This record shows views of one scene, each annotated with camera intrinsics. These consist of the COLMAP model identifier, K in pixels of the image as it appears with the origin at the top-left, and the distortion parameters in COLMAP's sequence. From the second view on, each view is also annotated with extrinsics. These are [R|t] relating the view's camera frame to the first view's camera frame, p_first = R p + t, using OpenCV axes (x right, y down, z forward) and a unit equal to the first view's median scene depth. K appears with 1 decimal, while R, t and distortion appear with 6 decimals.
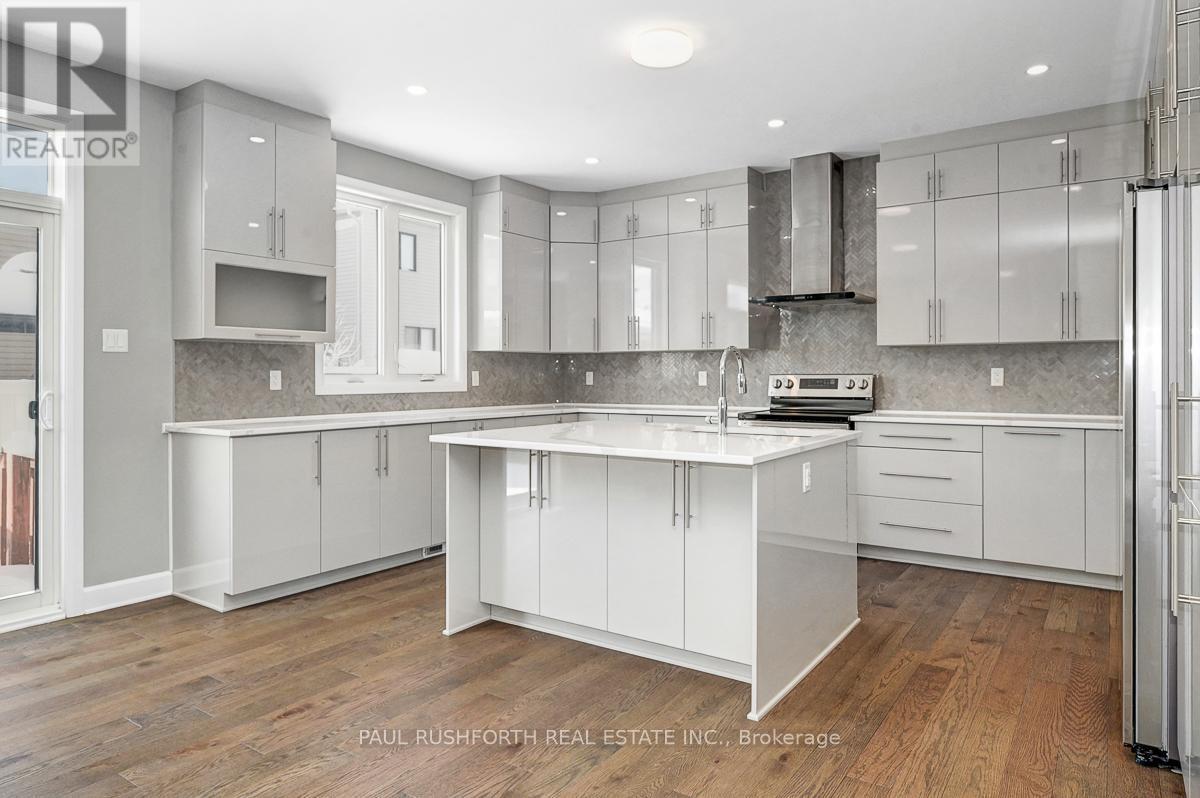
lens RADIAL K [[744.3, 0, 598.4], [0, 744.3, 372.3], [0, 0, 1]] dist [-0.003935, -0.001413]
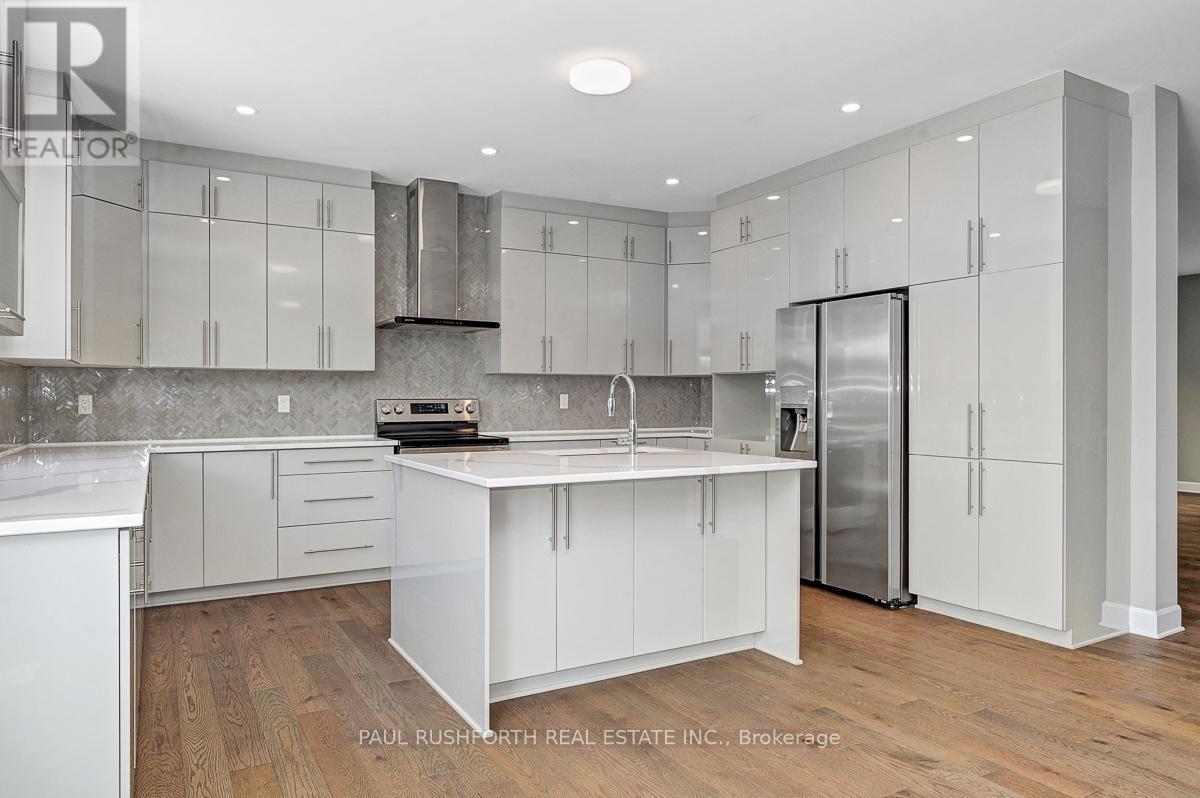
lens RADIAL K [[774.8, 0, 600.0], [0, 774.8, 399.0], [0, 0, 1]] dist [-0.004649, -0.000356]
pose [[0.427523, 0.002307, 0.904001, -0.610557], [-0.002579, 0.999996, -0.001332, 0.003666], [-0.904001, -0.001762, 0.427527, 0.386704]]
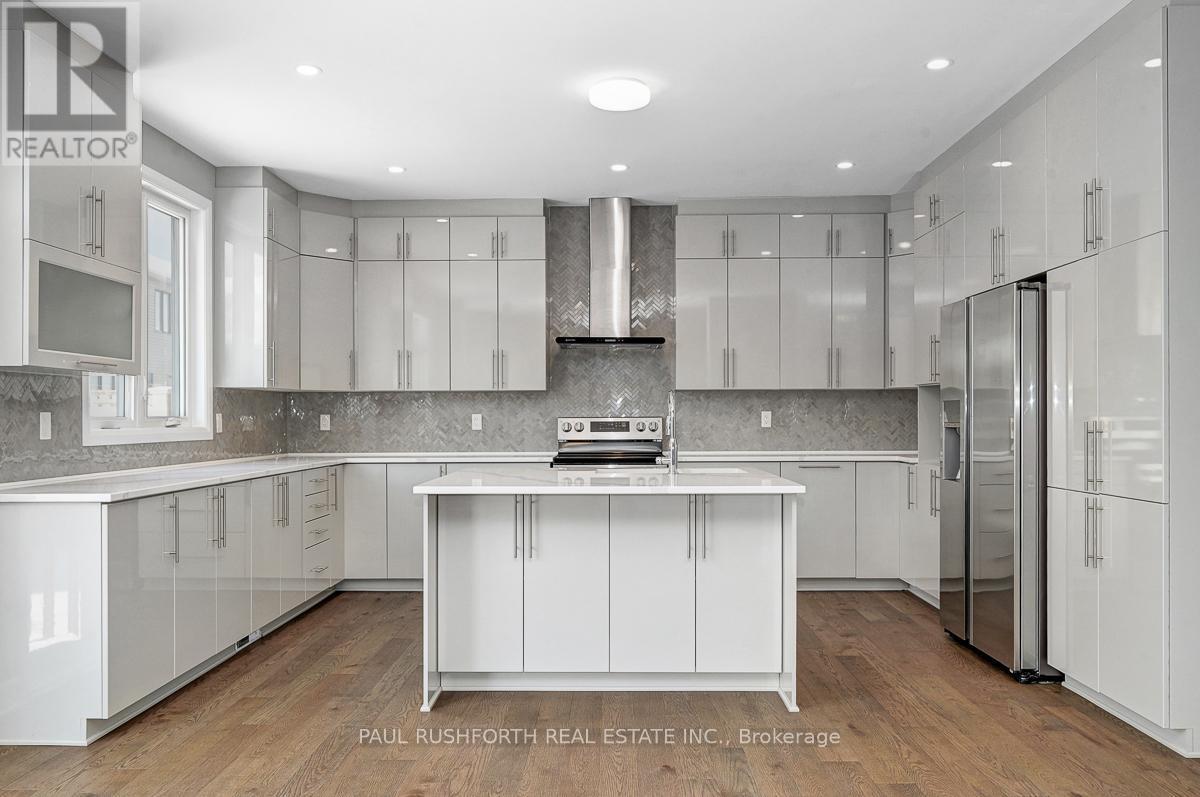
lens RADIAL K [[915.8, 0, 599.8], [0, 915.8, 415.2], [0, 0, 1]] dist [-0.005855, -0.001951]
pose [[0.830388, 0.000436, 0.557185, -0.444508], [0.000288, 0.999999, -0.001212, 0.001656], [-0.557185, 0.001166, 0.830388, -0.012960]]
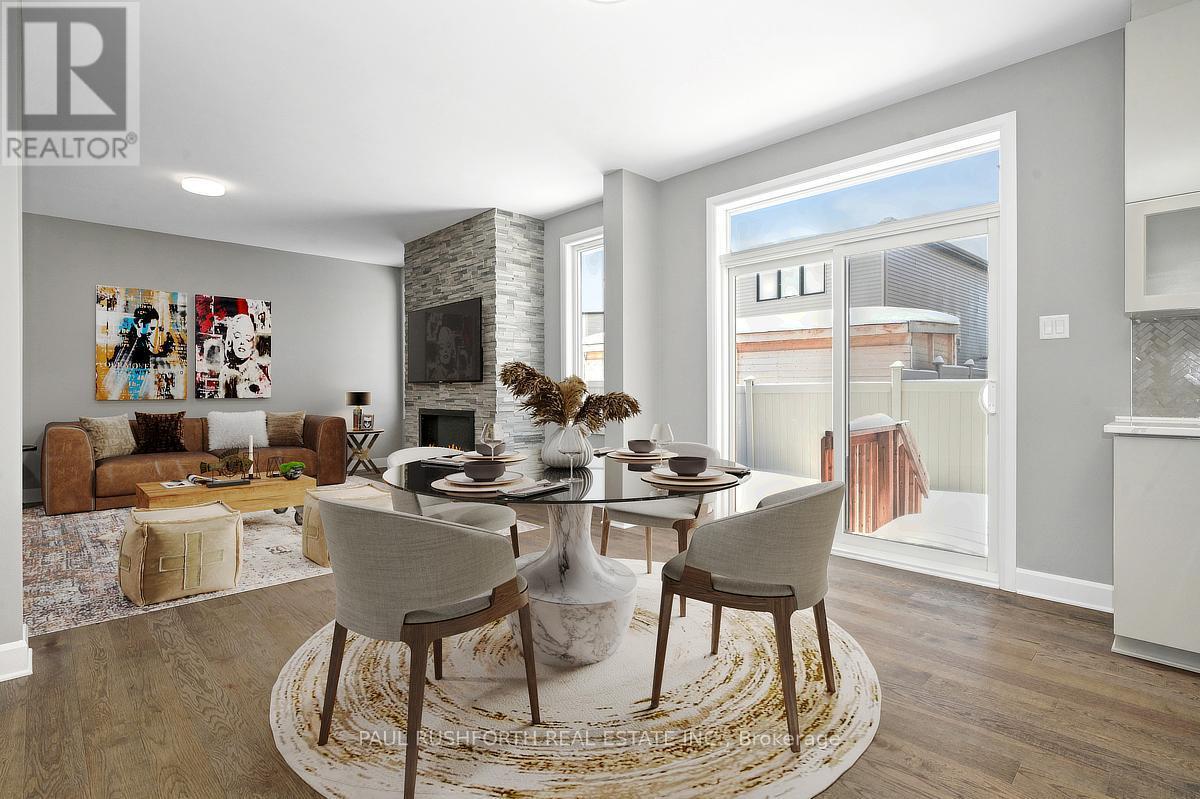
lens RADIAL K [[570.7, 0, 579.4], [0, 570.7, 396.0], [0, 0, 1]] dist [0.000787, 0.000414]
pose [[-0.201304, 0.017698, -0.979369, 0.159753], [0.007451, 0.999836, 0.016536, 0.023718], [0.979500, -0.003969, -0.201403, 0.423163]]
